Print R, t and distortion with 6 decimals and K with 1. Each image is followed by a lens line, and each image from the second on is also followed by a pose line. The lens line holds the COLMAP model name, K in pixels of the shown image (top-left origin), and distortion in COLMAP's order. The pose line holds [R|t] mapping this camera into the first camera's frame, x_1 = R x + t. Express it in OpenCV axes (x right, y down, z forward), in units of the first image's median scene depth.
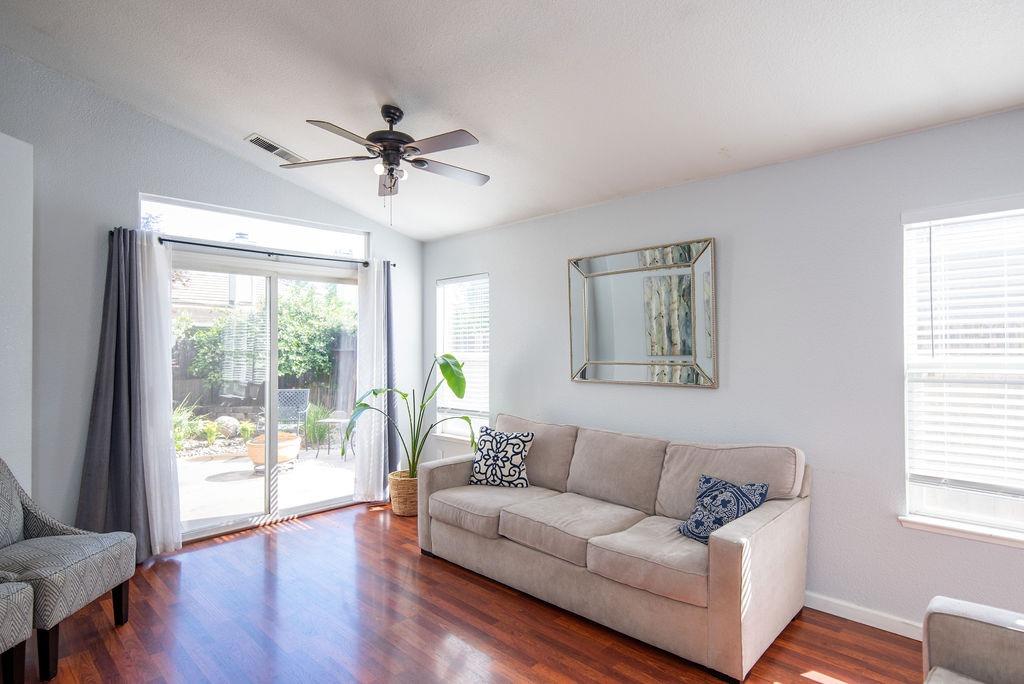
lens RADIAL K [[539.7, 0, 506.7], [0, 539.7, 344.3], [0, 0, 1]] dist [0.003545, 0.001148]
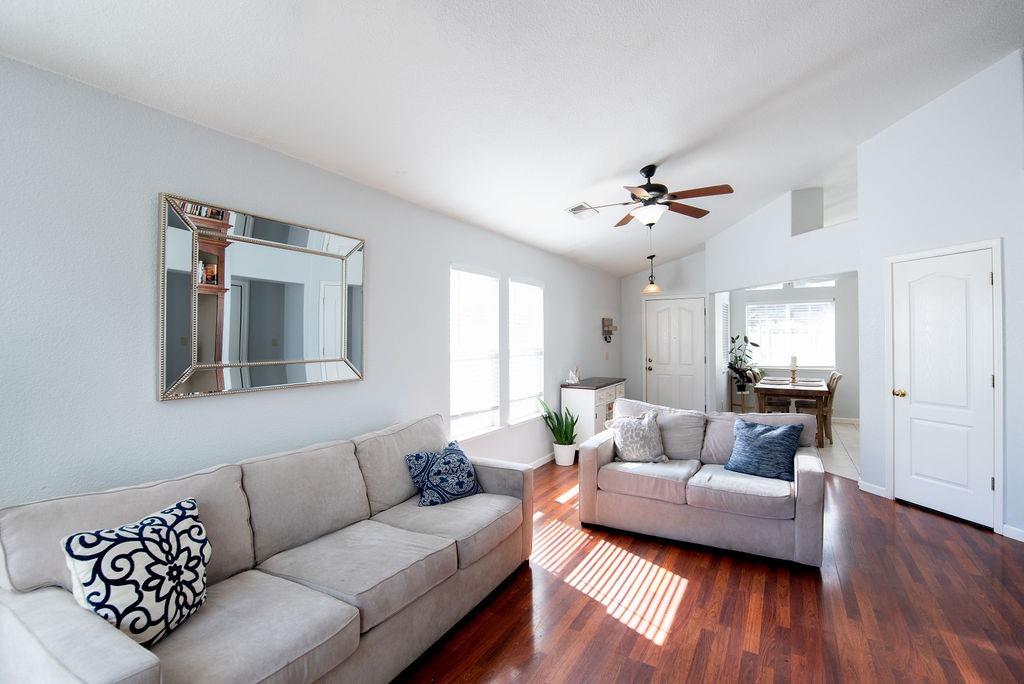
lens RADIAL K [[460.2, 0, 525.9], [0, 460.2, 330.3], [0, 0, 1]] dist [-0.015074, -0.001275]
pose [[-0.261964, 0.019552, 0.964879, -0.504666], [-0.004816, 0.999756, -0.021566, 0.000426], [-0.965066, -0.010296, -0.261806, 0.811552]]
